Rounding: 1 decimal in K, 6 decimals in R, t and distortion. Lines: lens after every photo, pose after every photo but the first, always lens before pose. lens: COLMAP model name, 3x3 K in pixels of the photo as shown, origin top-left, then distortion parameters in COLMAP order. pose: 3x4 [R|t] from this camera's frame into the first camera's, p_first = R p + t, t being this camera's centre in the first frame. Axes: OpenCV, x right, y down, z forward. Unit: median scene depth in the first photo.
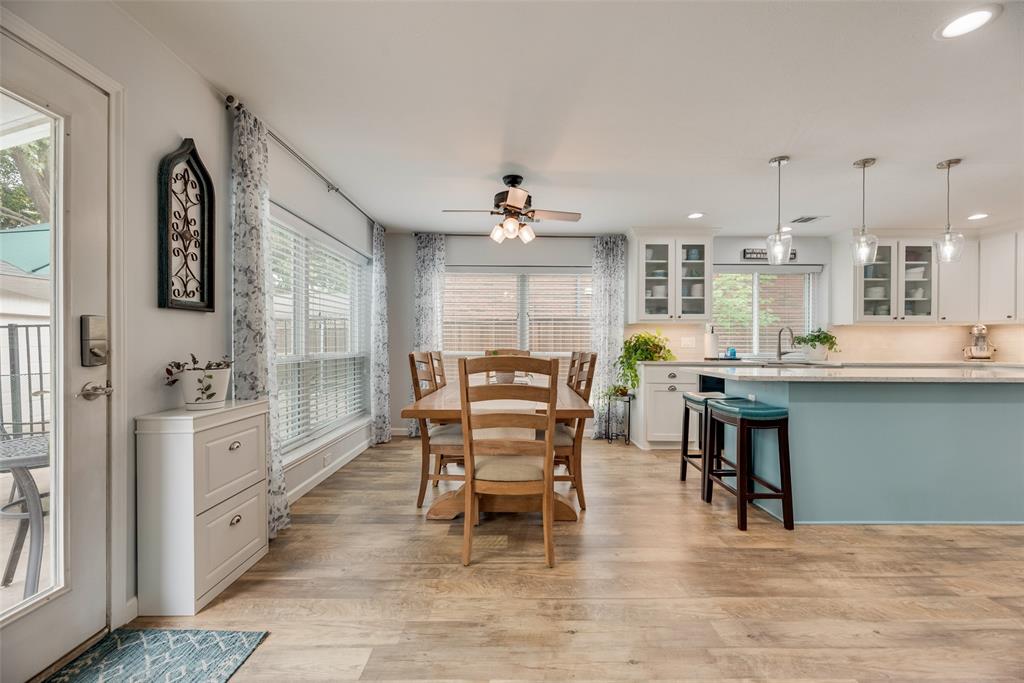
lens RADIAL K [[414.4, 0, 511.9], [0, 414.4, 347.0], [0, 0, 1]] dist [-0.002700, 0.000802]
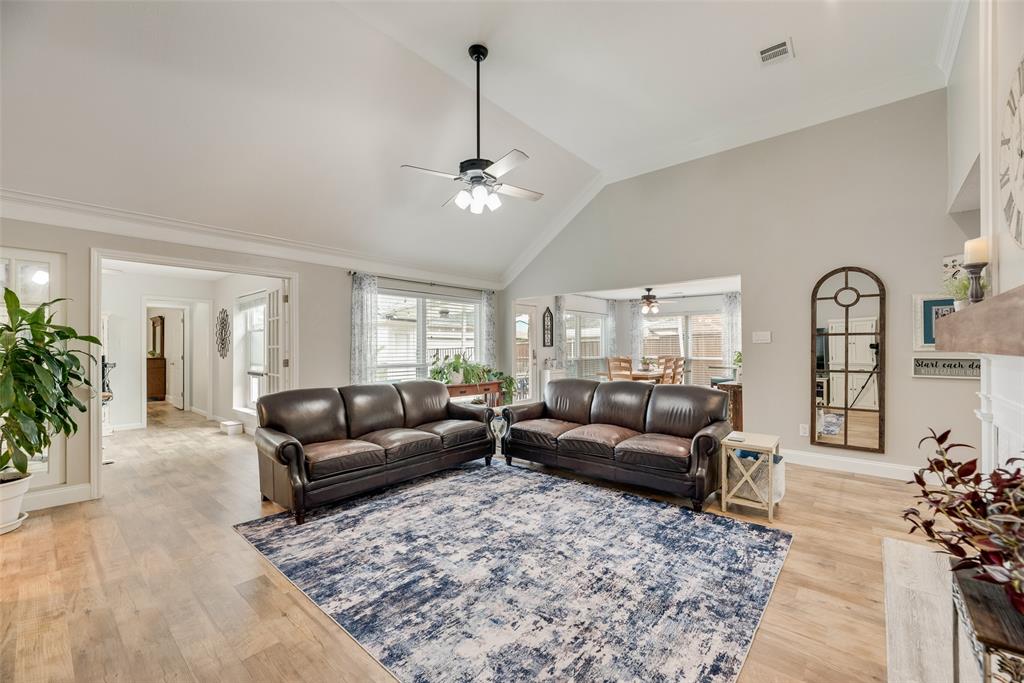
lens RADIAL K [[414.4, 0, 514.2], [0, 414.4, 345.6], [0, 0, 1]] dist [-0.002700, 0.000802]
pose [[0.755828, -0.007418, -0.654729, 1.738128], [-0.001624, 0.999912, -0.013204, -0.042030], [0.654769, 0.011043, 0.755749, -2.441990]]
